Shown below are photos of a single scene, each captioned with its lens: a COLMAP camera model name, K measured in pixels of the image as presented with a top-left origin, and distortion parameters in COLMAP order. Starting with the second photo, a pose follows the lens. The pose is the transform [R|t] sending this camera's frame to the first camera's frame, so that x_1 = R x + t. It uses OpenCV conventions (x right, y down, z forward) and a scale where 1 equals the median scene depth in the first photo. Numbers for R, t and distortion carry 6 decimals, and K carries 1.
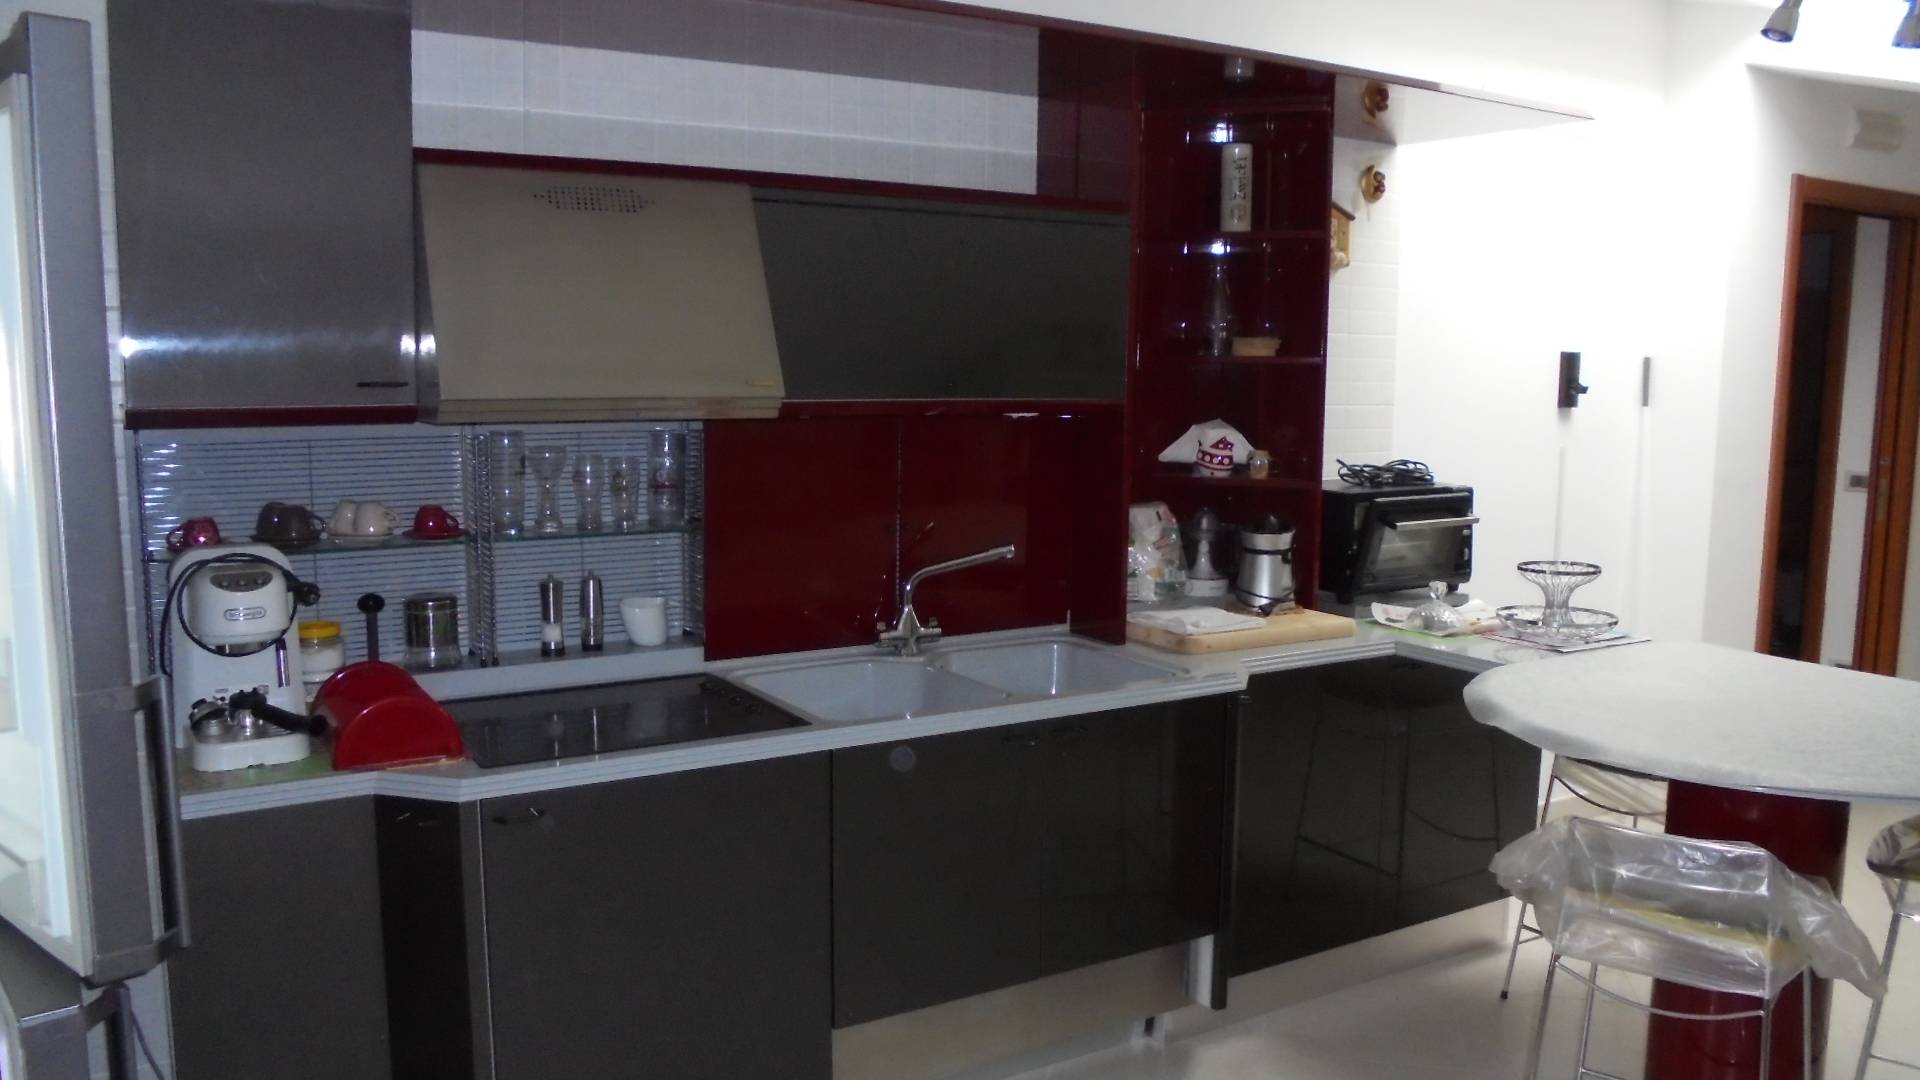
lens RADIAL K [[1505.0, 0, 958.7], [0, 1505.0, 550.2], [0, 0, 1]] dist [-0.085239, 0.076292]
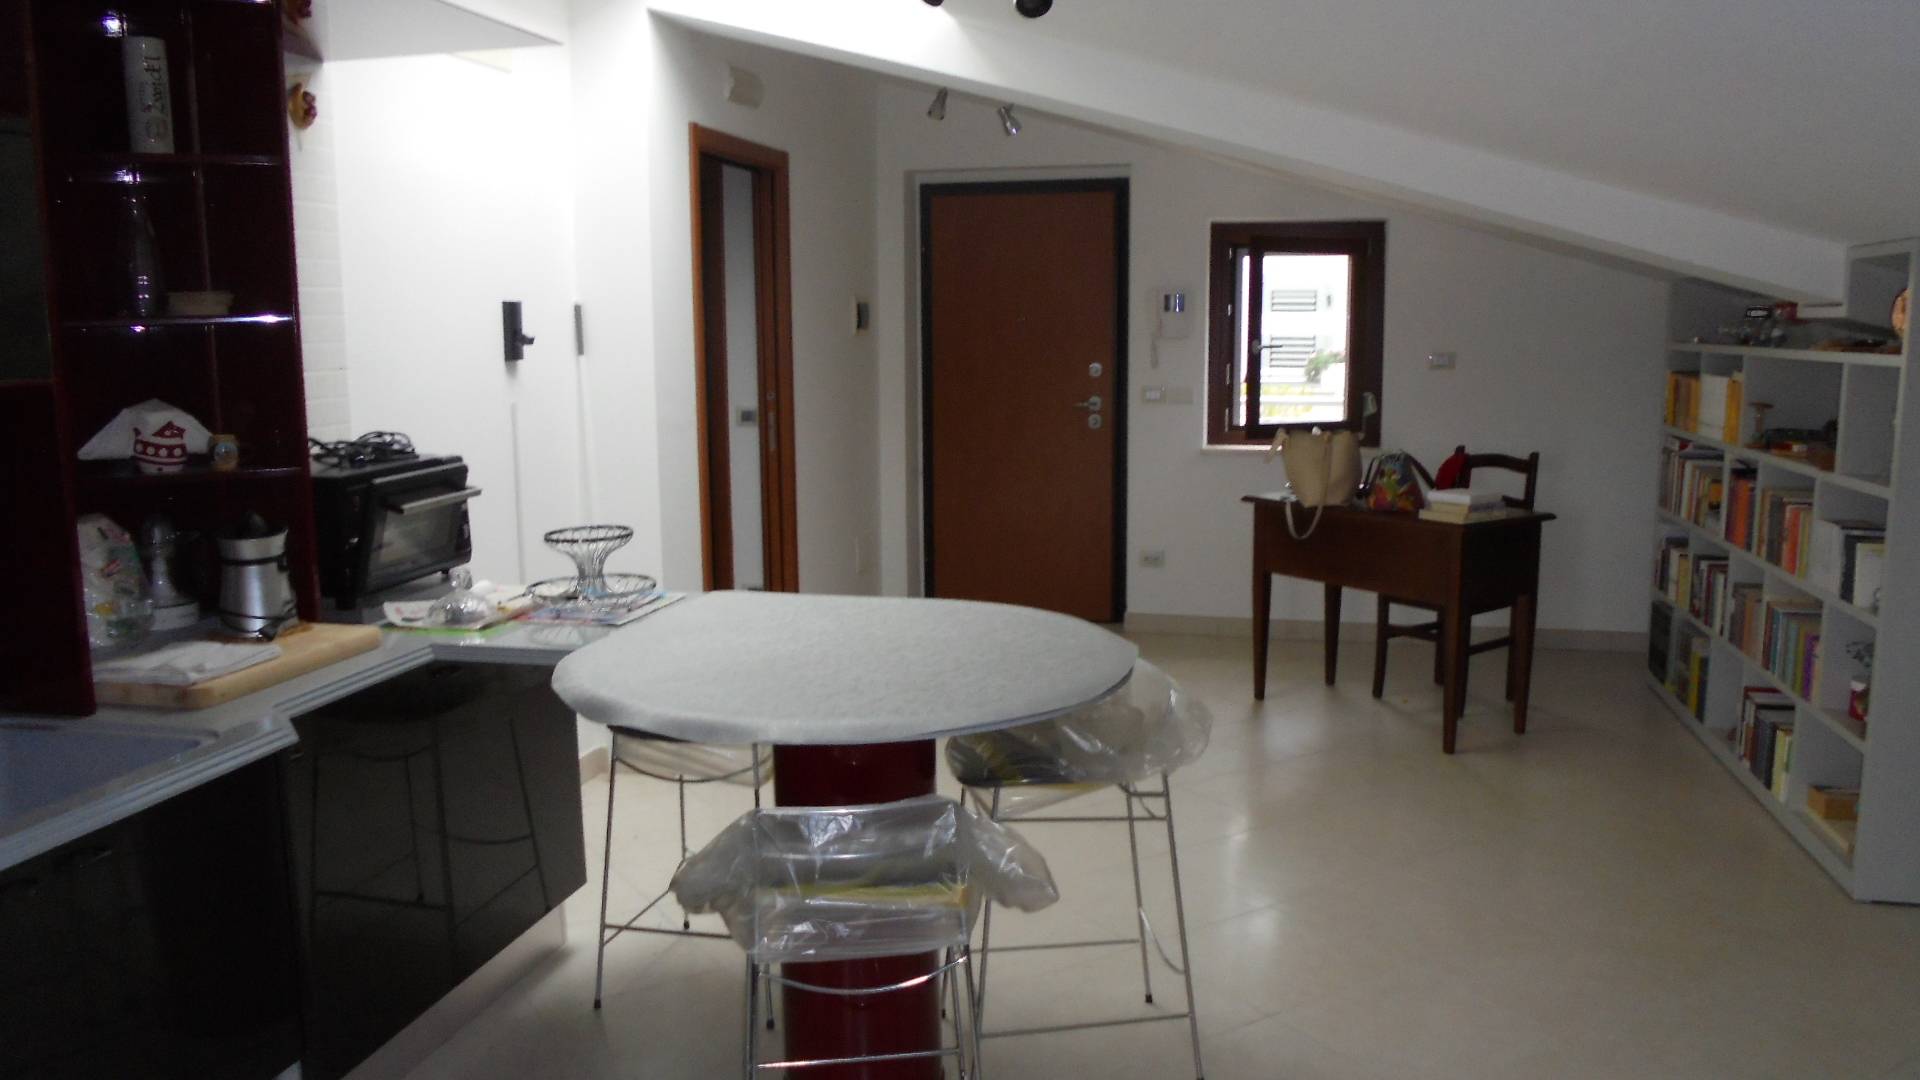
lens RADIAL K [[1505.0, 0, 967.6], [0, 1505.0, 534.1], [0, 0, 1]] dist [-0.085239, 0.076292]
pose [[0.706205, -0.125017, 0.696883, -0.071658], [0.113119, 0.991566, 0.063249, -0.019305], [-0.698913, 0.034164, 0.714390, 0.169188]]
